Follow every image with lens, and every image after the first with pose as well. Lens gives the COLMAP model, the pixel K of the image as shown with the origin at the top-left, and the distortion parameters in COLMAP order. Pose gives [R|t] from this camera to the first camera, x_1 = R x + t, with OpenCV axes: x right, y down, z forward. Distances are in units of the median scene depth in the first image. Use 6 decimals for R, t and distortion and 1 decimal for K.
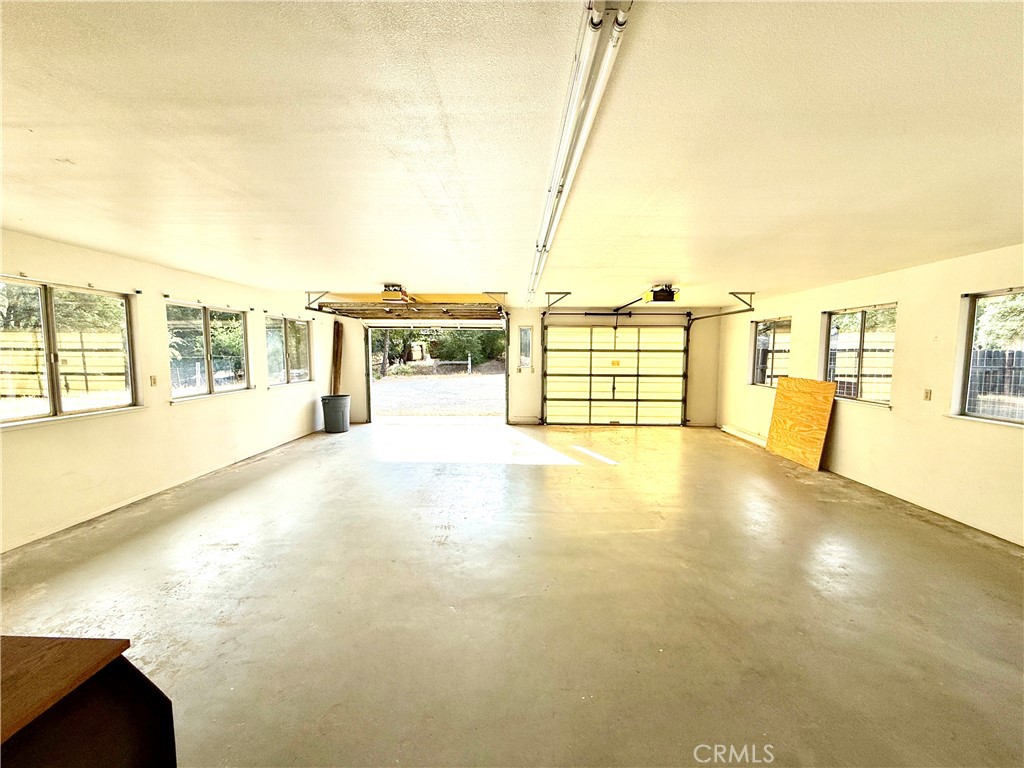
lens RADIAL K [[407.4, 0, 510.1], [0, 407.4, 384.4], [0, 0, 1]] dist [-0.001611, -0.000032]
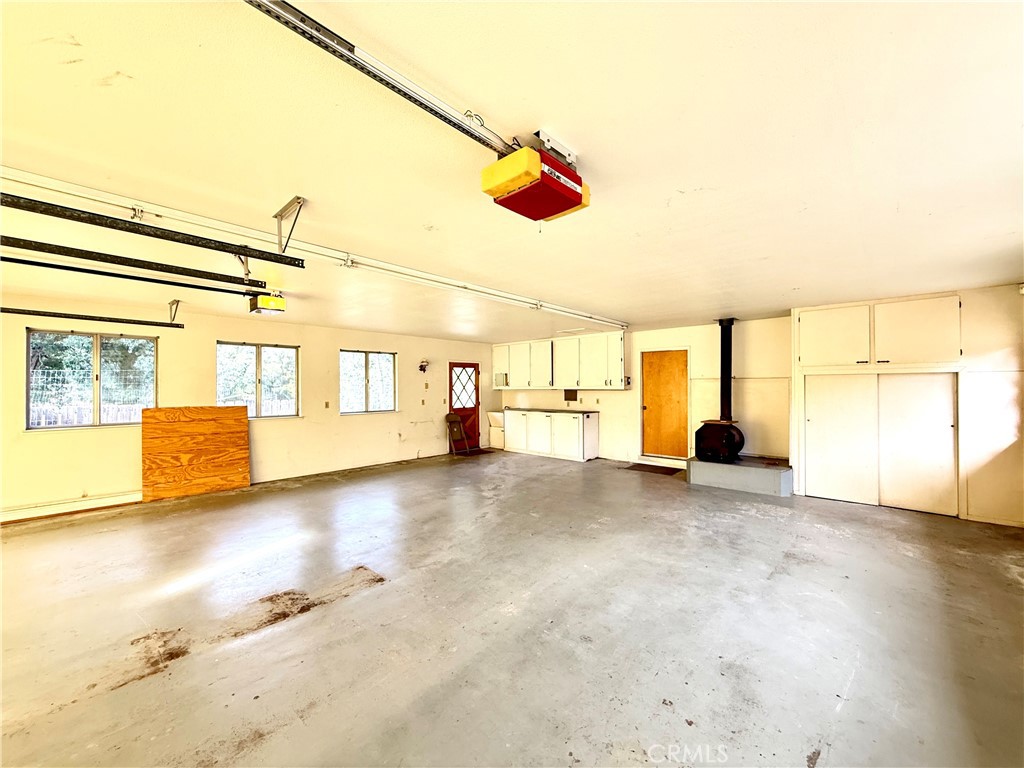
lens RADIAL K [[407.4, 0, 510.1], [0, 407.4, 384.4], [0, 0, 1]] dist [-0.001611, -0.000032]
pose [[-0.749188, -0.000794, 0.662357, -0.457020], [0.053088, 0.996710, 0.061242, -0.083798], [-0.660226, 0.081045, -0.746681, 1.184704]]
